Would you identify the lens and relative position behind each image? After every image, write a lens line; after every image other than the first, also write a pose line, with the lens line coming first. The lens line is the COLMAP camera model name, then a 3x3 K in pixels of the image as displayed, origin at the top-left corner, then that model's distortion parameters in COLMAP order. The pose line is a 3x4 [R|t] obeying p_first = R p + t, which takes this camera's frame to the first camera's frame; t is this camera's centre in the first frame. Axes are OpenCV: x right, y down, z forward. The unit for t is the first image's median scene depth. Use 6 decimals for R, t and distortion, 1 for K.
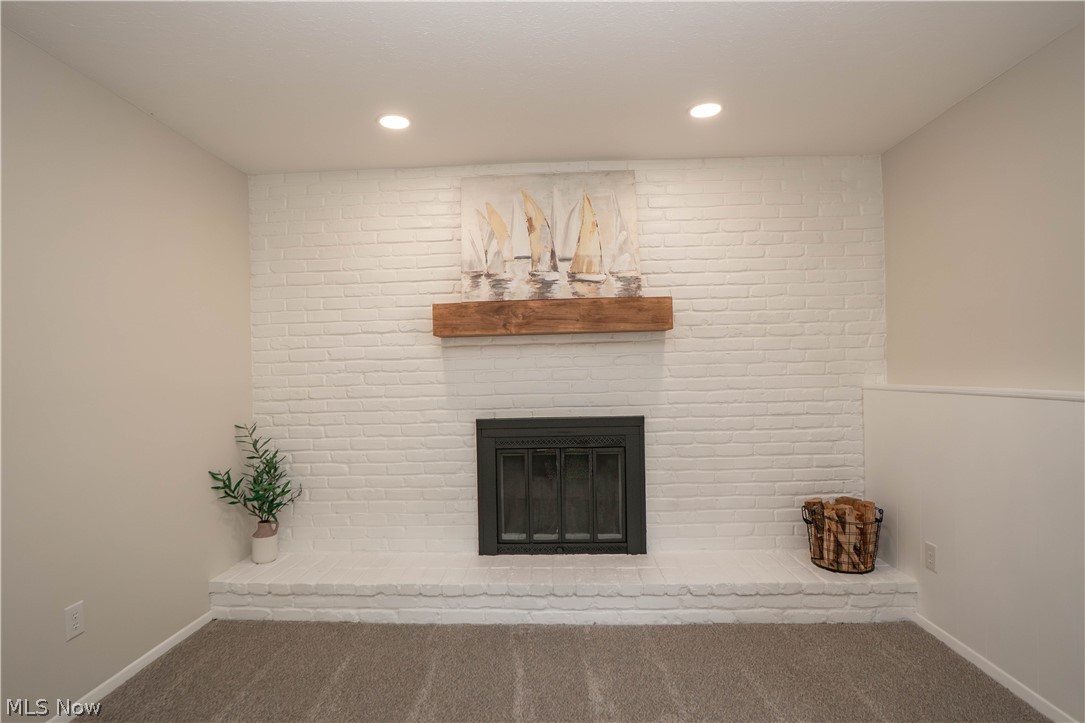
lens RADIAL K [[561.9, 0, 538.7], [0, 561.9, 370.3], [0, 0, 1]] dist [-0.036736, -0.000779]
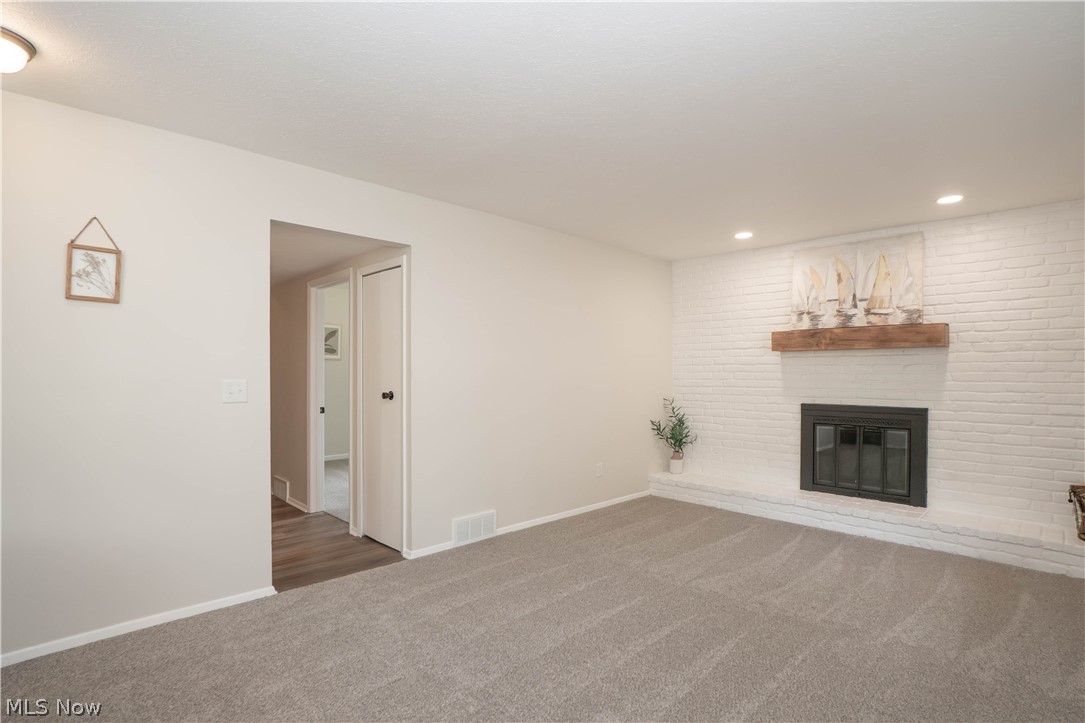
lens RADIAL K [[542.7, 0, 538.5], [0, 542.7, 365.0], [0, 0, 1]] dist [-0.026154, 0.004854]
pose [[0.735266, 0.014900, -0.677615, 0.379917], [-0.020093, 0.999798, 0.000182, -0.006379], [0.677481, 0.013482, 0.735417, -0.631014]]
